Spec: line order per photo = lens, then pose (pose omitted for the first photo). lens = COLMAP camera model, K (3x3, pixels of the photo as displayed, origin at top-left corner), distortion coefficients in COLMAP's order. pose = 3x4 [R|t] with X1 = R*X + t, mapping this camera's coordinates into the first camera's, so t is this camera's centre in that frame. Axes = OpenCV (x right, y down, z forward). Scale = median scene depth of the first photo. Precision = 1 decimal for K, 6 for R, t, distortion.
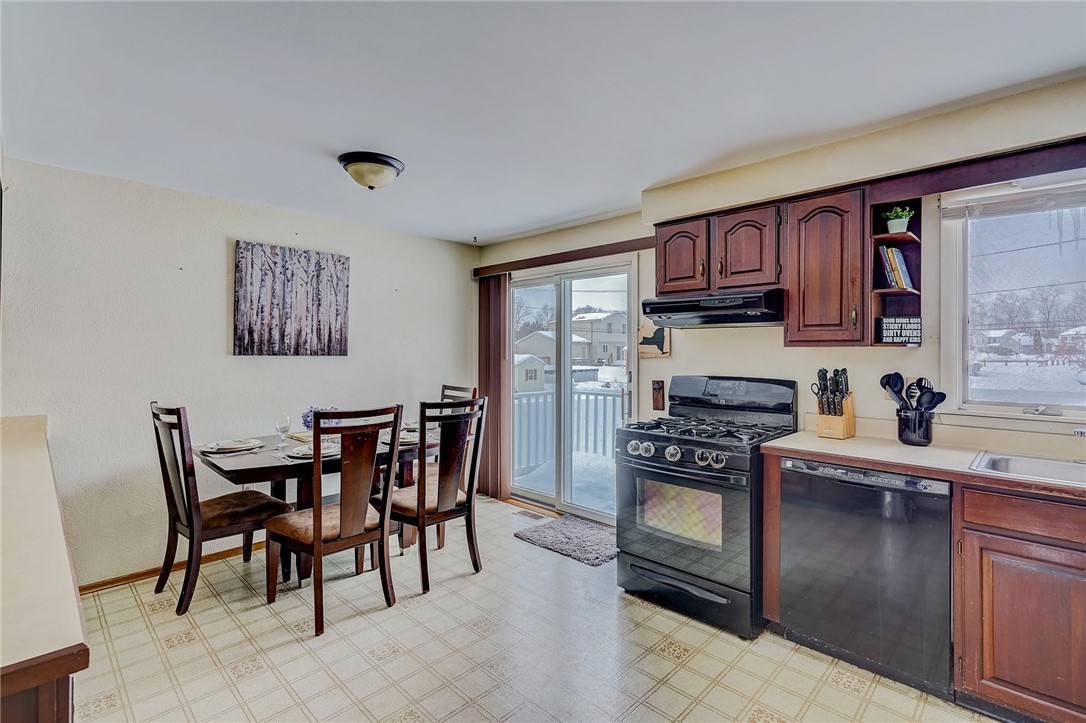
lens RADIAL K [[506.4, 0, 555.2], [0, 506.4, 347.9], [0, 0, 1]] dist [0.002283, 0.001040]
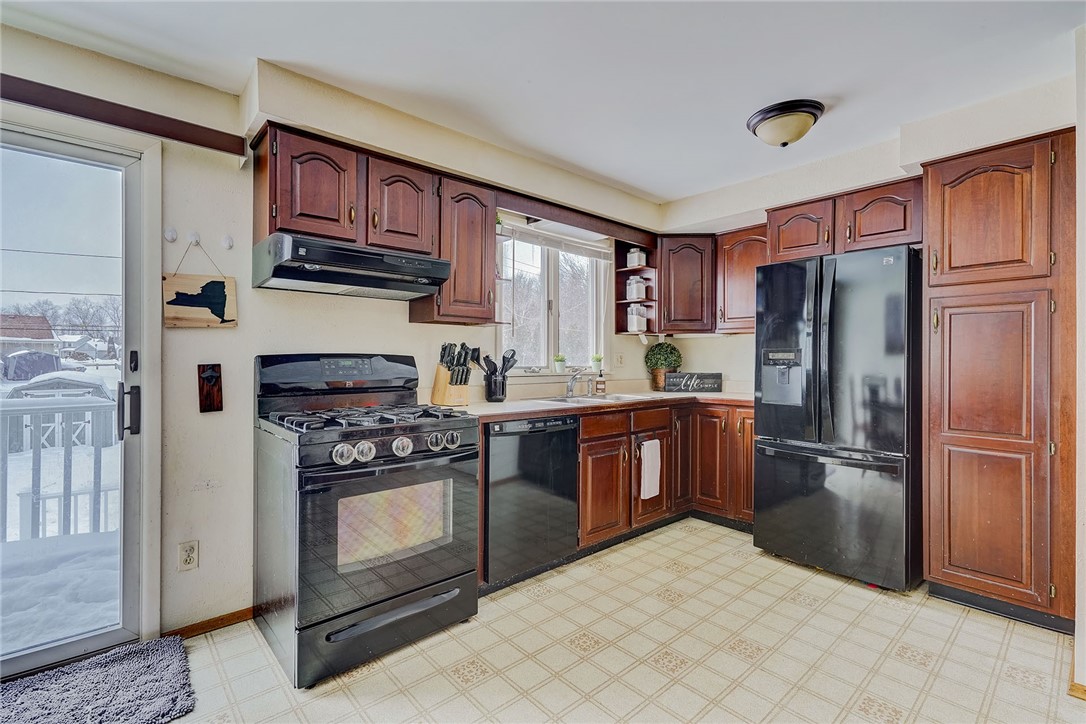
lens RADIAL K [[490.2, 0, 538.0], [0, 490.2, 359.4], [0, 0, 1]] dist [-0.001459, 0.006768]
pose [[0.084121, -0.002920, 0.996451, -0.379310], [-0.008817, 0.999954, 0.003675, 0.053847], [-0.996417, -0.009095, 0.084091, 0.560190]]
